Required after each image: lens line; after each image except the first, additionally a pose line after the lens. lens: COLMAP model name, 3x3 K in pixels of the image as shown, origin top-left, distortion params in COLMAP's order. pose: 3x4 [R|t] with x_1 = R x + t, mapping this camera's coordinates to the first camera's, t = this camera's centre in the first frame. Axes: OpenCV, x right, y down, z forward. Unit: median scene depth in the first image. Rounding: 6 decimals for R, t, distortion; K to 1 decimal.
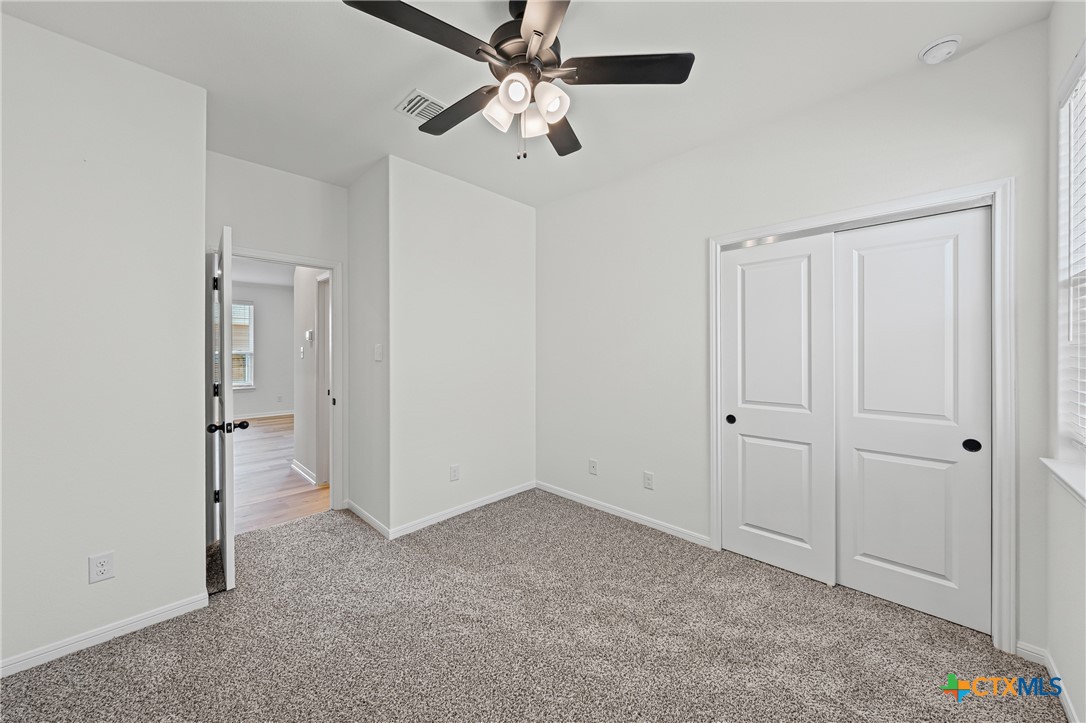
lens RADIAL K [[384.7, 0, 543.0], [0, 384.7, 352.5], [0, 0, 1]] dist [-0.001021, -0.000056]
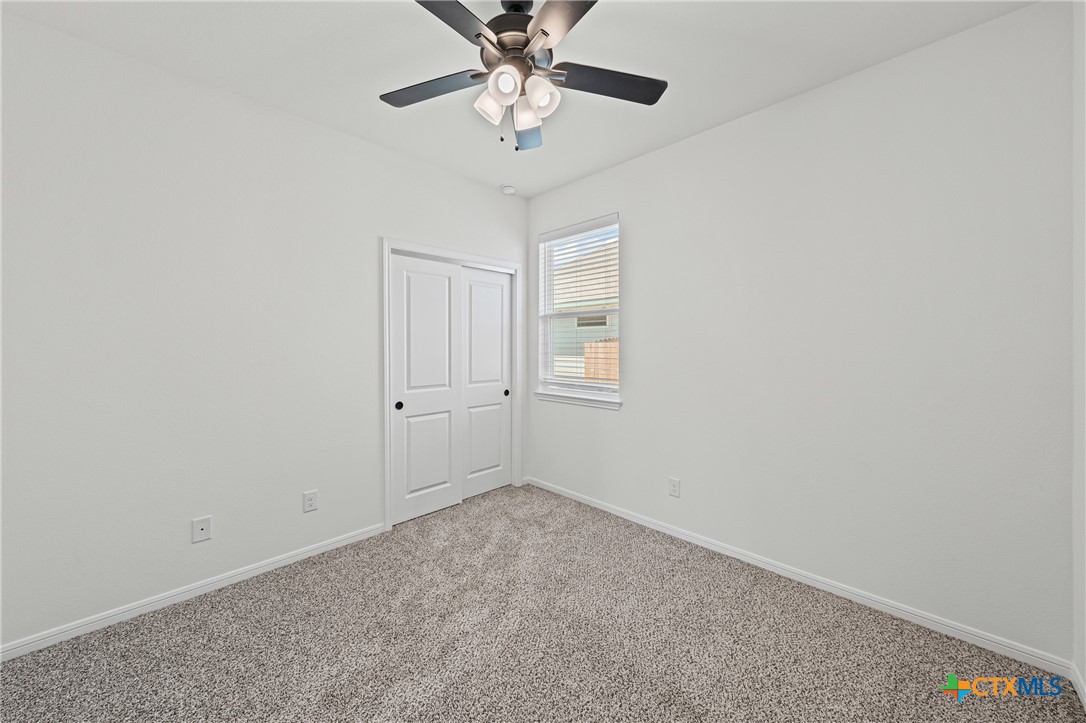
lens RADIAL K [[398.7, 0, 537.8], [0, 398.7, 349.8], [0, 0, 1]] dist [-0.000364, -0.000017]
pose [[0.012760, -0.010135, 0.999867, -0.758711], [0.004965, 0.999937, 0.010072, 0.000601], [-0.999906, 0.004836, 0.012810, 0.659021]]
